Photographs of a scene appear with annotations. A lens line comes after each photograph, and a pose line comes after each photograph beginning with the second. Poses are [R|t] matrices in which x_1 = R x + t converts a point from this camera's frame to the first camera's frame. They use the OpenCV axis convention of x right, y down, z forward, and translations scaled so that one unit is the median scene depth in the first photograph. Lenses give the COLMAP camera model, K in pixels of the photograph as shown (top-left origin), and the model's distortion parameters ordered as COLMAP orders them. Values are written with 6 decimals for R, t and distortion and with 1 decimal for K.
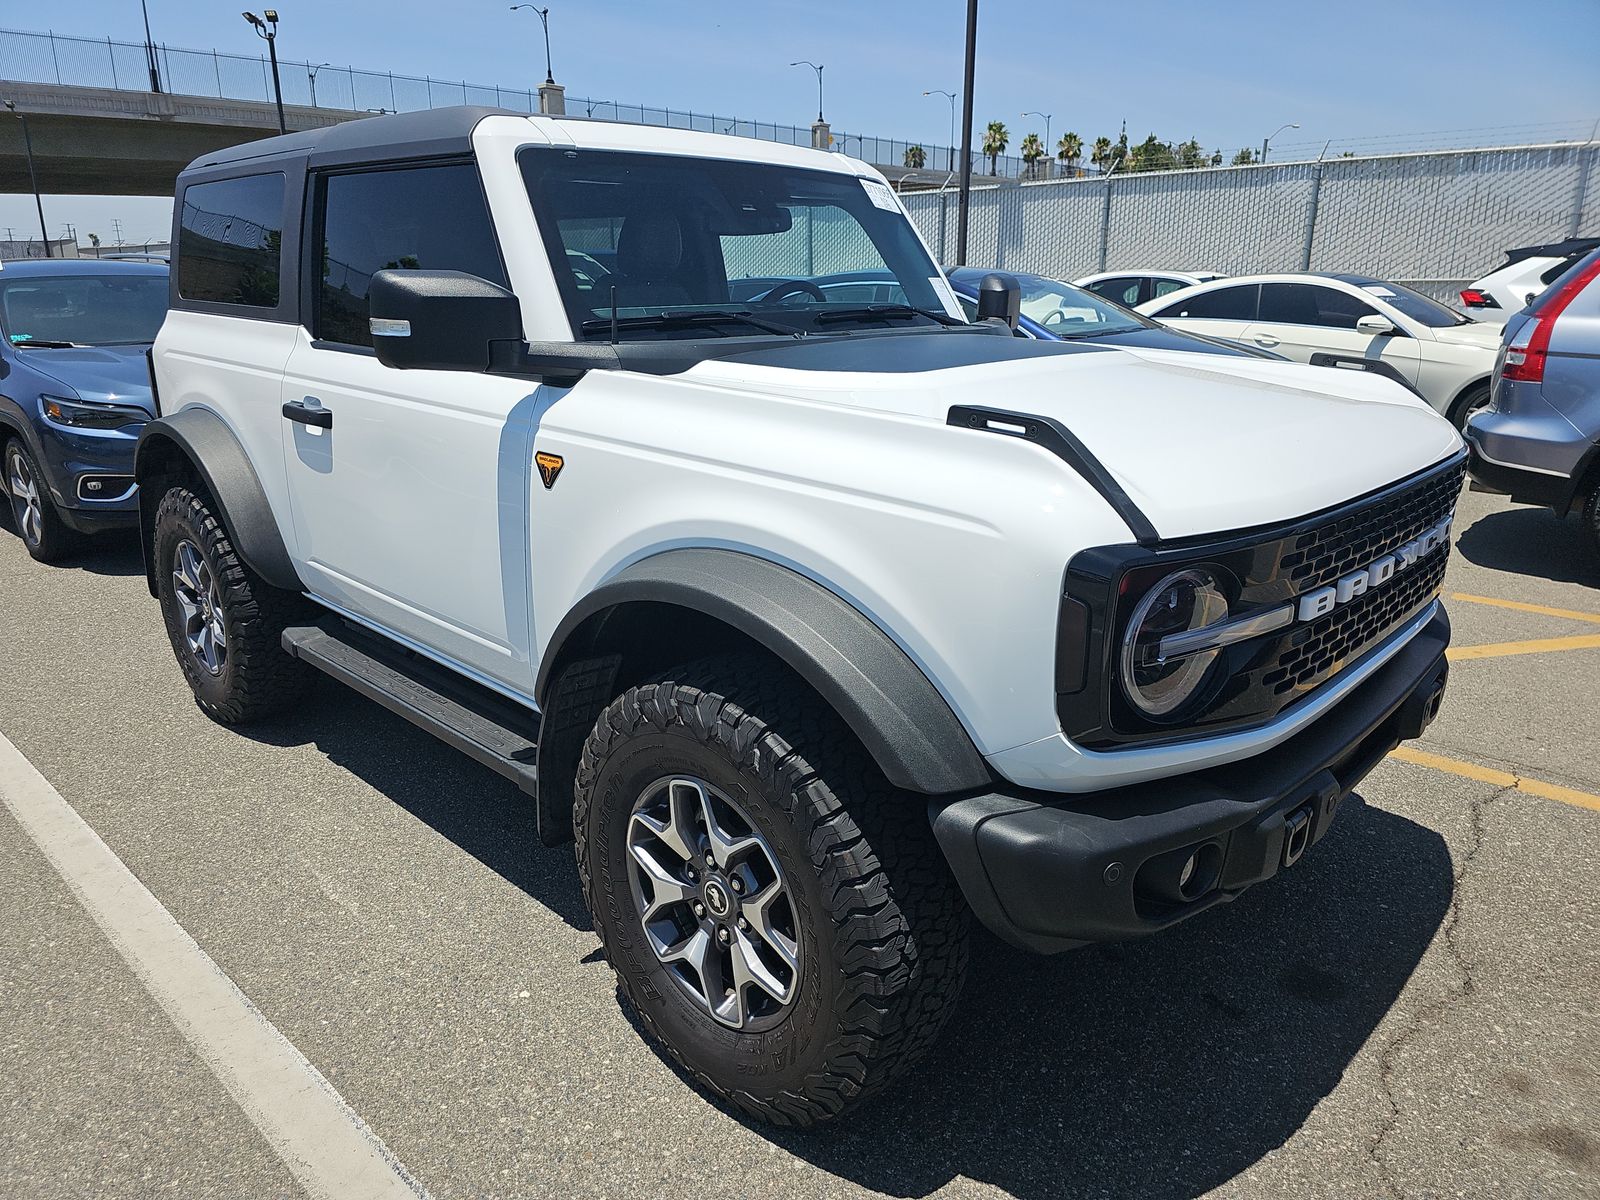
lens RADIAL K [[1093.6, 0, 800.0], [0, 1093.6, 600.0], [0, 0, 1]] dist [0.002040, 0.000420]
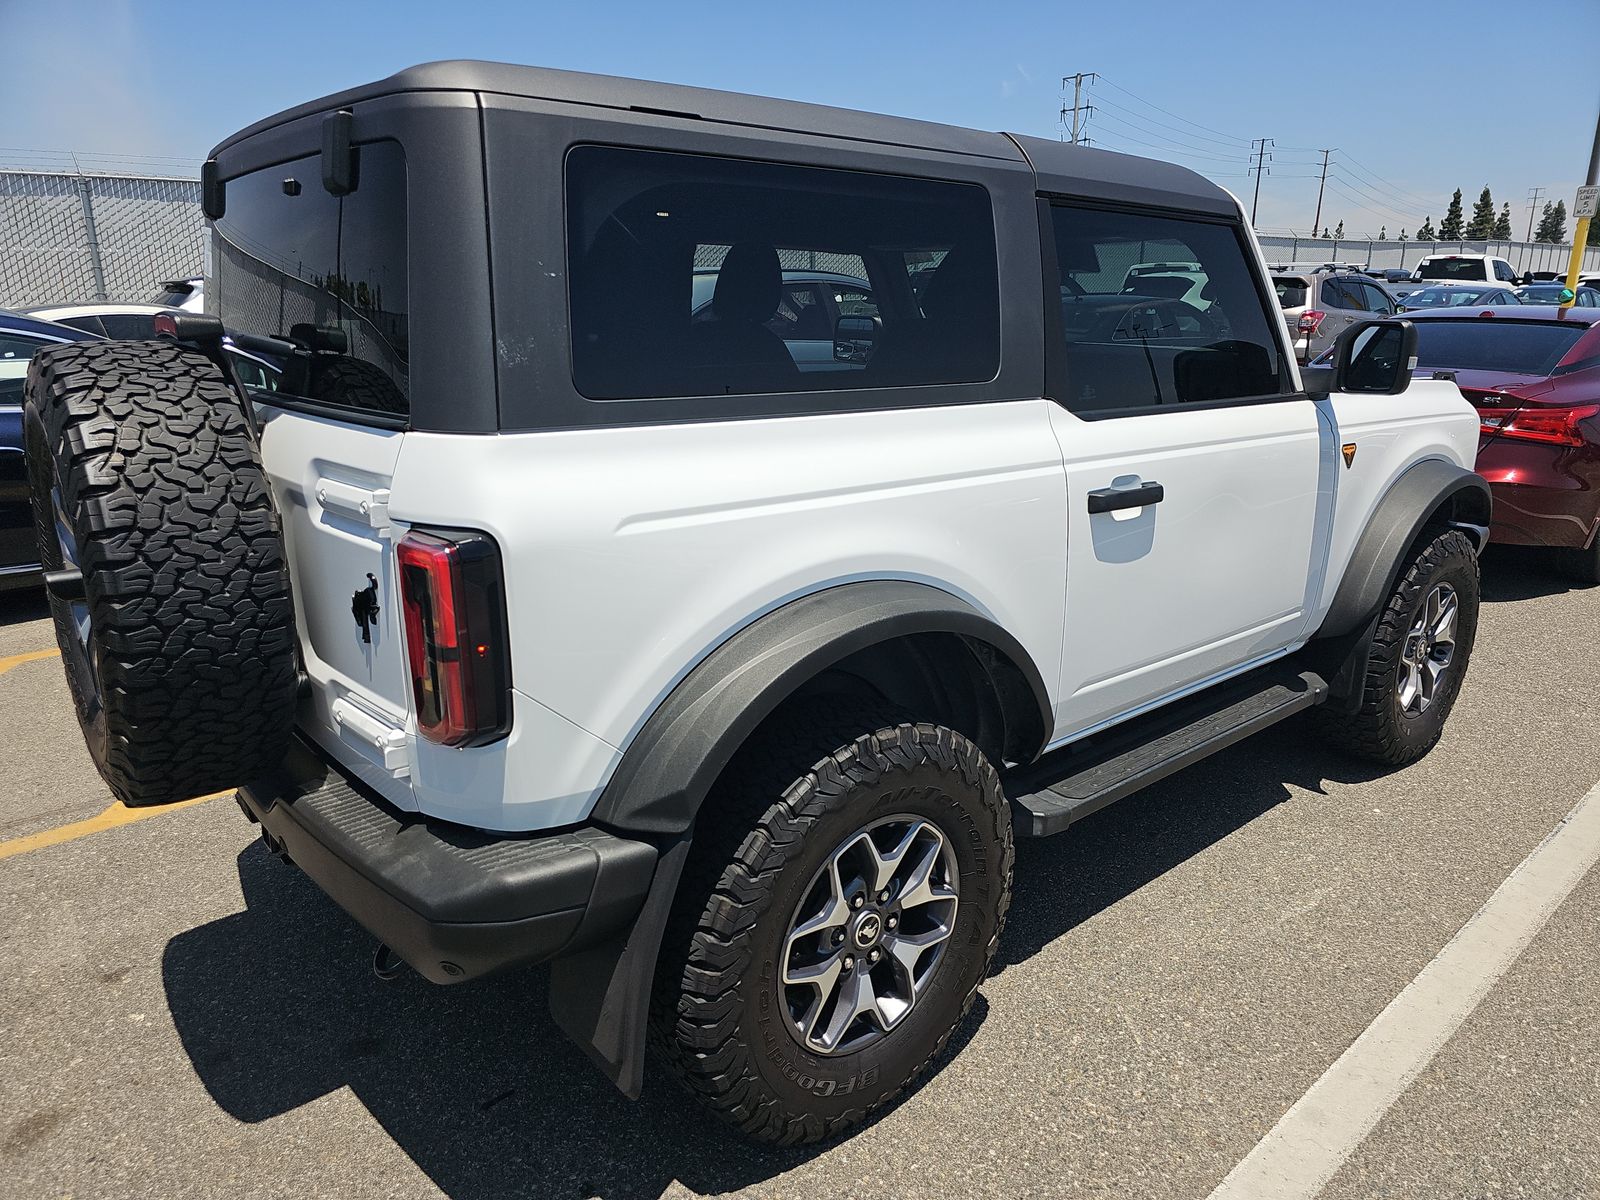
lens RADIAL K [[1066.1, 0, 799.3], [0, 1066.1, 620.0], [0, 0, 1]] dist [-0.004292, -0.001611]
pose [[0.096196, -0.293584, 0.951081, -1.281938], [0.286285, 0.923297, 0.256052, -0.366442], [-0.953303, 0.247649, 0.172867, 1.139410]]
